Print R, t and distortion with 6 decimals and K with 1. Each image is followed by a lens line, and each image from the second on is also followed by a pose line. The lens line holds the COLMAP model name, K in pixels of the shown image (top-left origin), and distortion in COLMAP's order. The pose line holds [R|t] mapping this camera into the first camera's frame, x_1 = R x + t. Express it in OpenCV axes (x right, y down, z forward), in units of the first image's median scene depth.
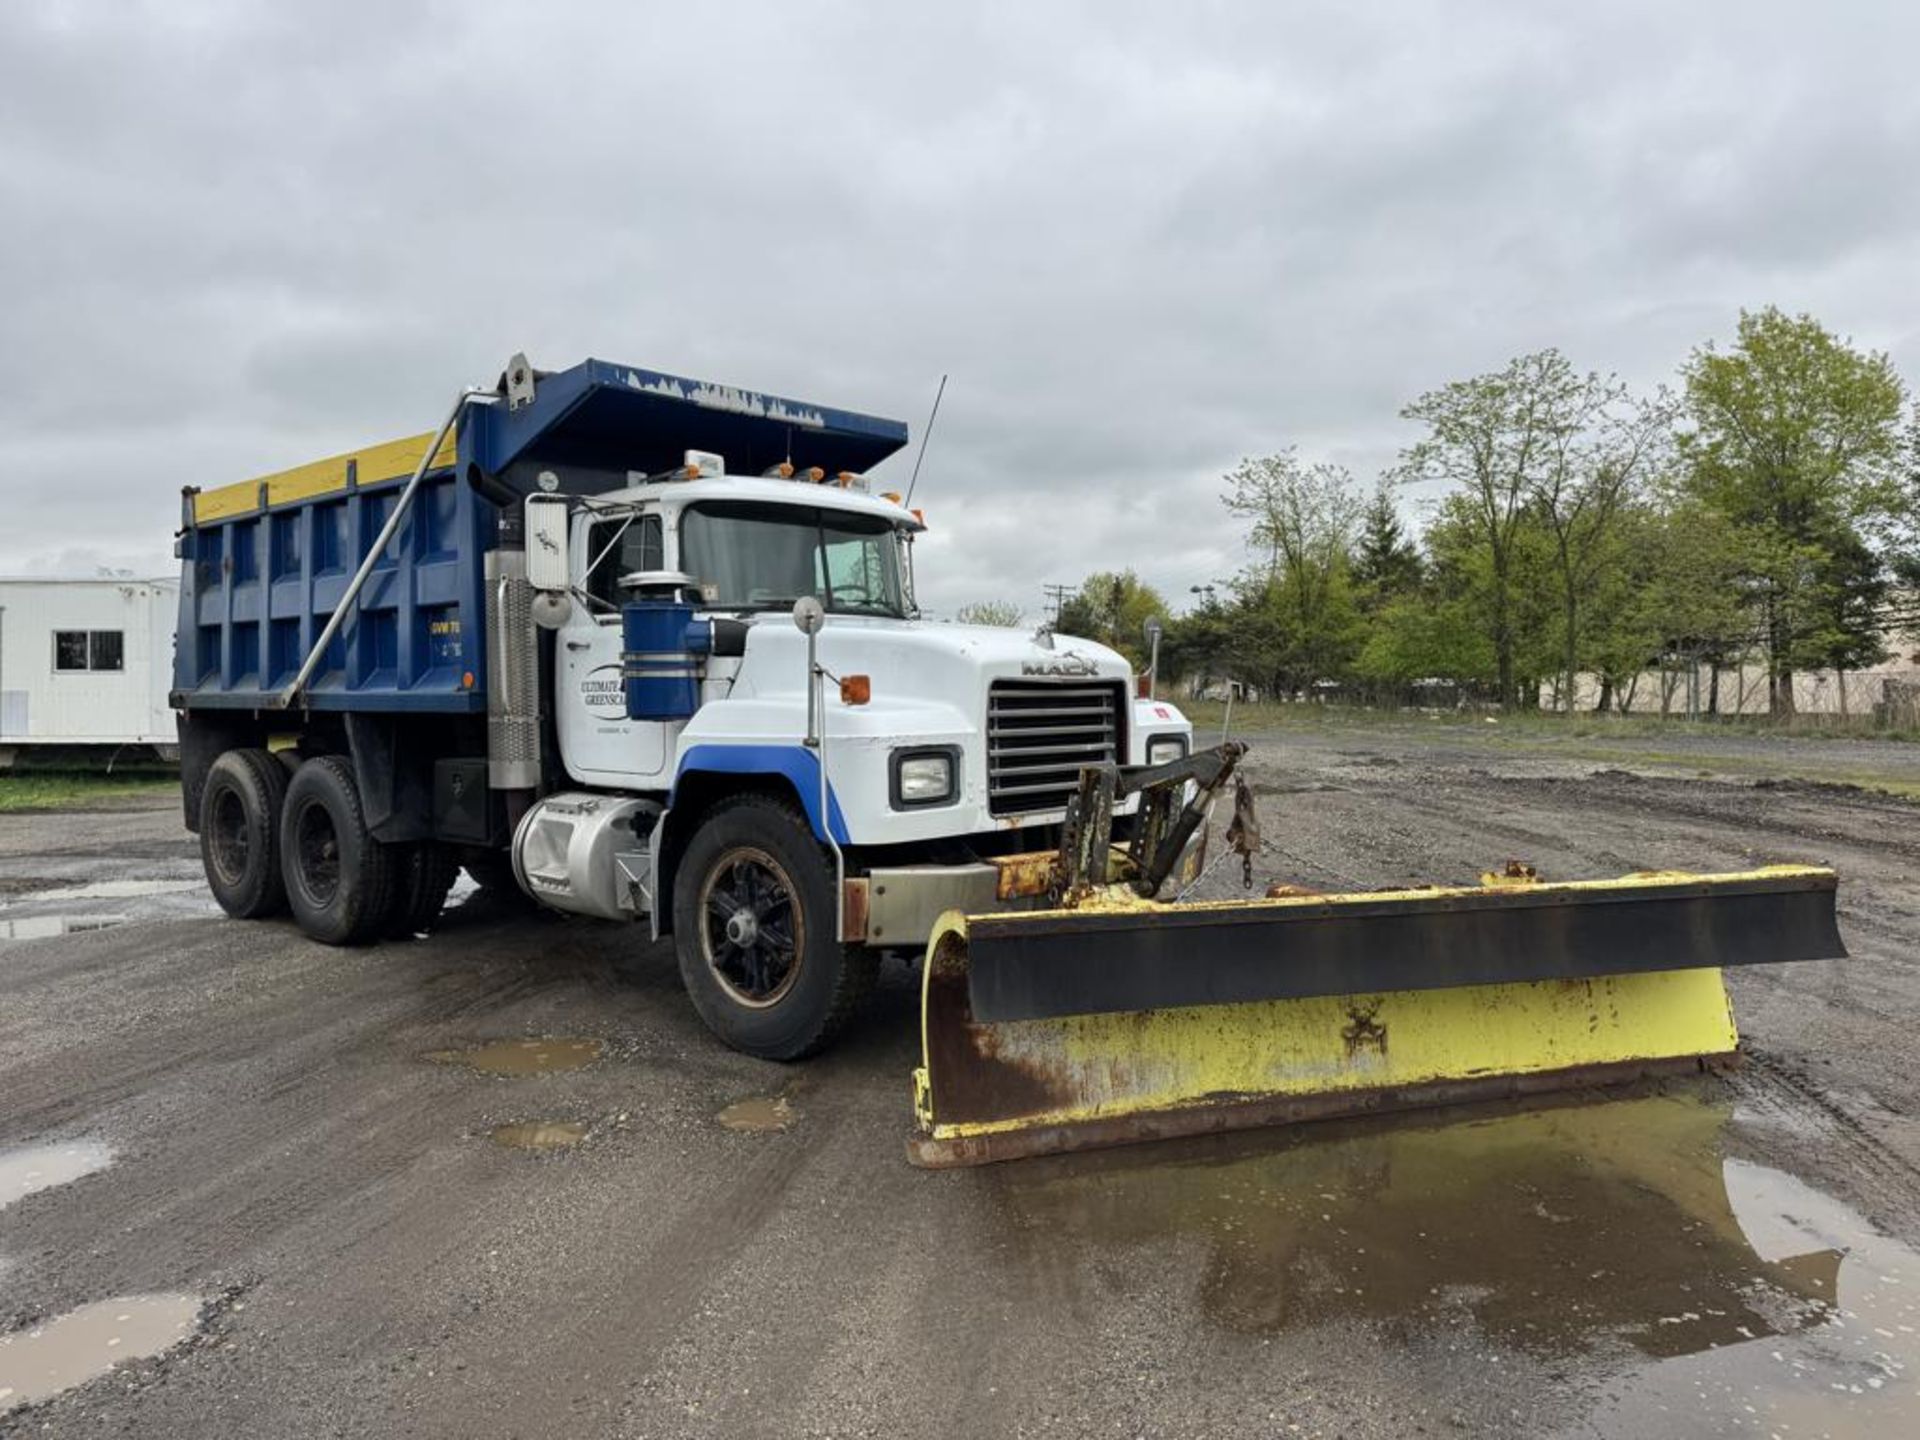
lens RADIAL K [[1342.4, 0, 964.9], [0, 1342.4, 726.1], [0, 0, 1]] dist [0.115169, -0.142058]
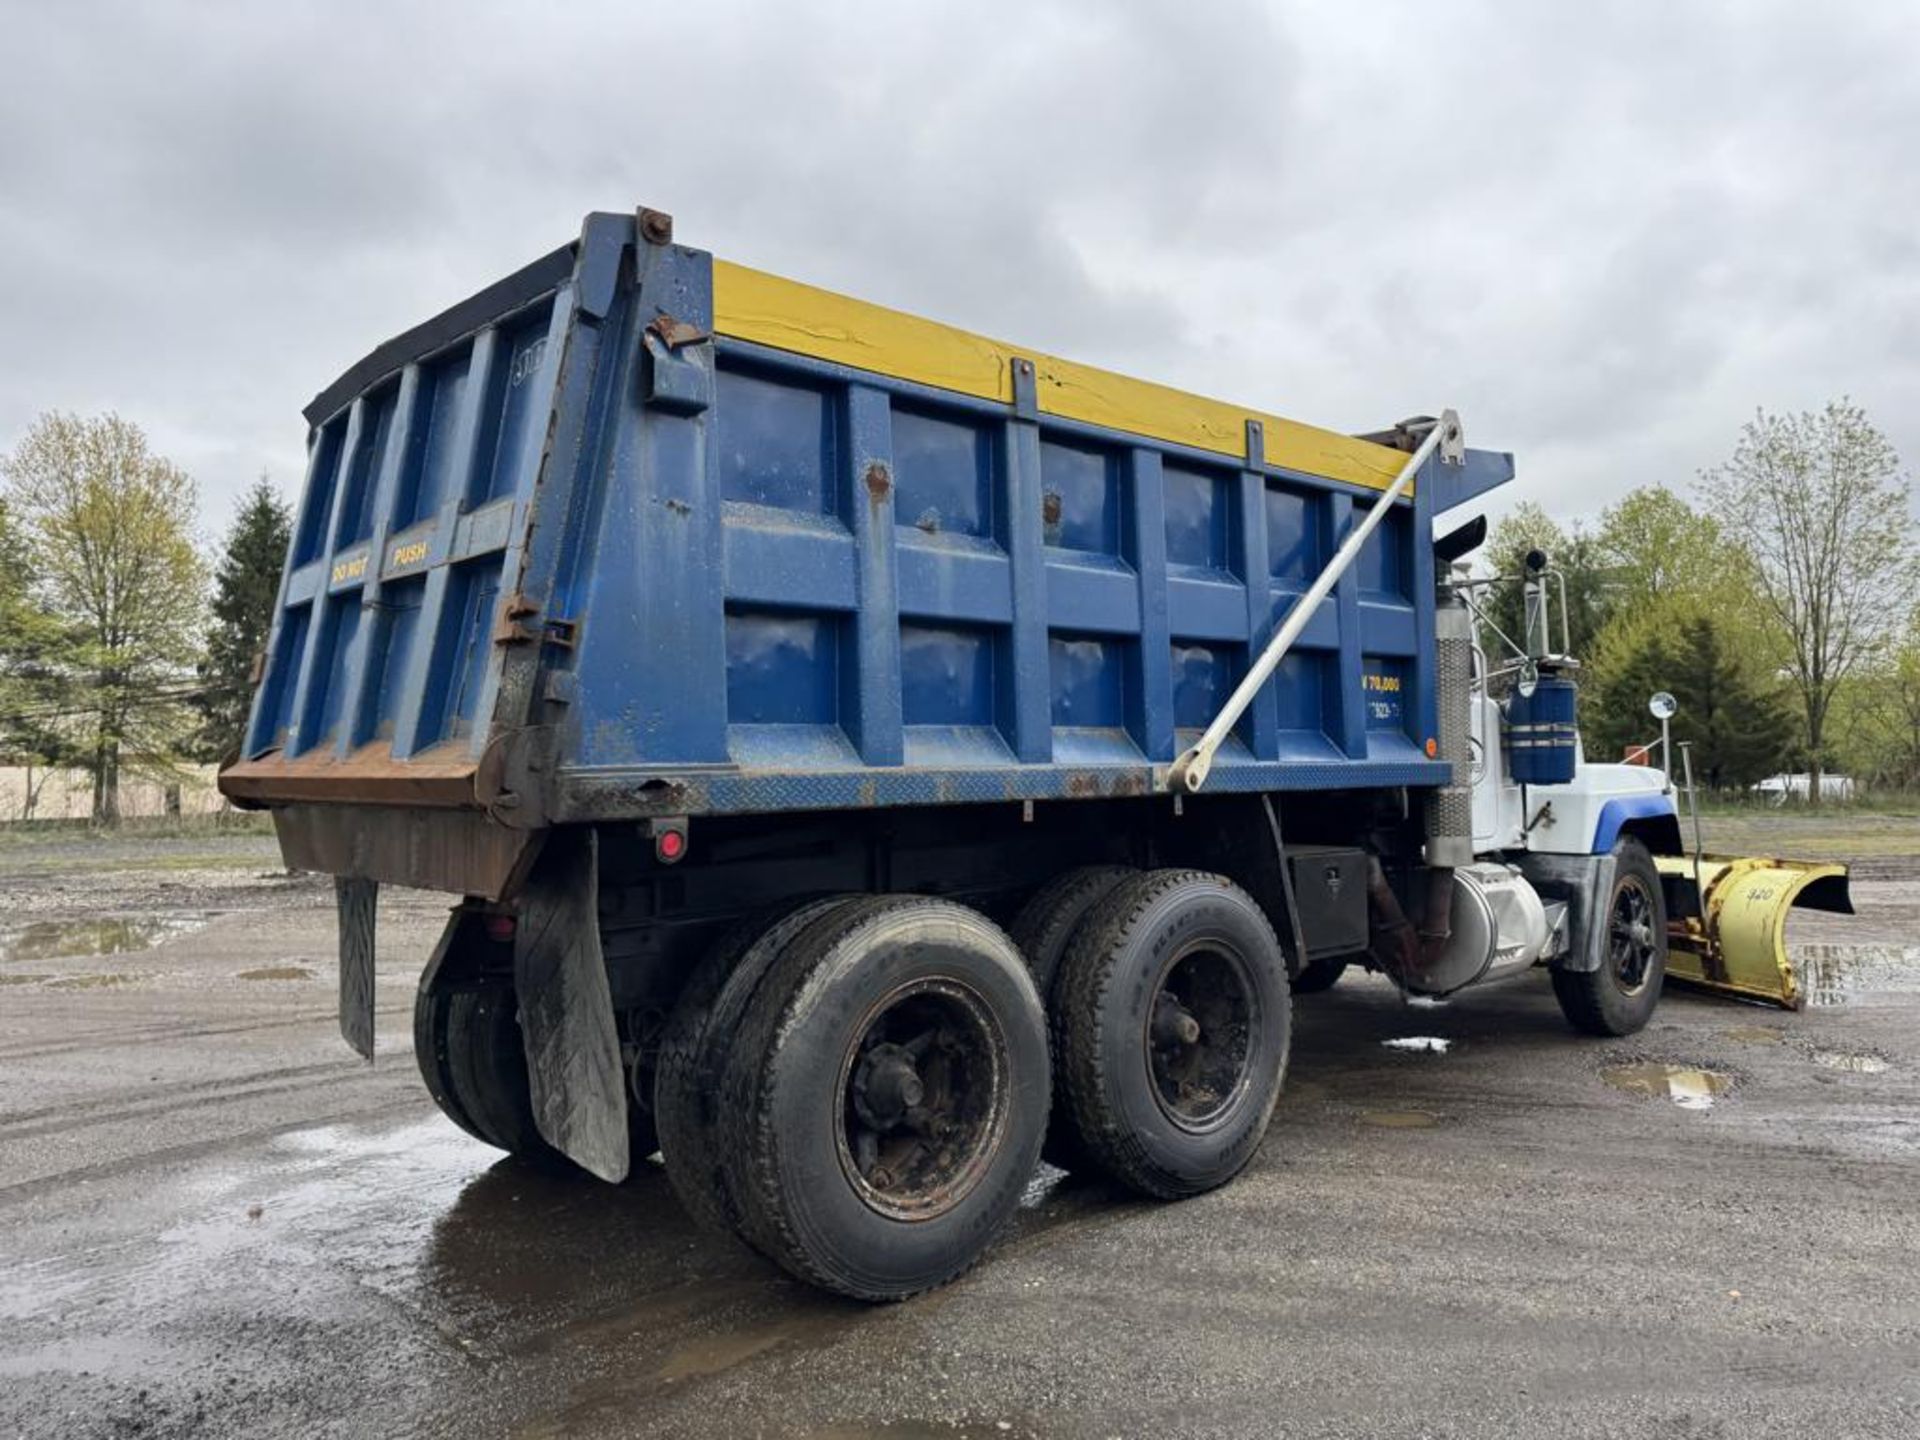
lens RADIAL K [[1334.8, 0, 965.7], [0, 1334.8, 708.0], [0, 0, 1]] dist [0.119617, -0.139745]
pose [[0.093614, 0.048383, 0.994432, -1.091145], [0.044346, 0.997625, -0.052713, -0.023118], [-0.994620, 0.049034, 0.091246, 1.060085]]
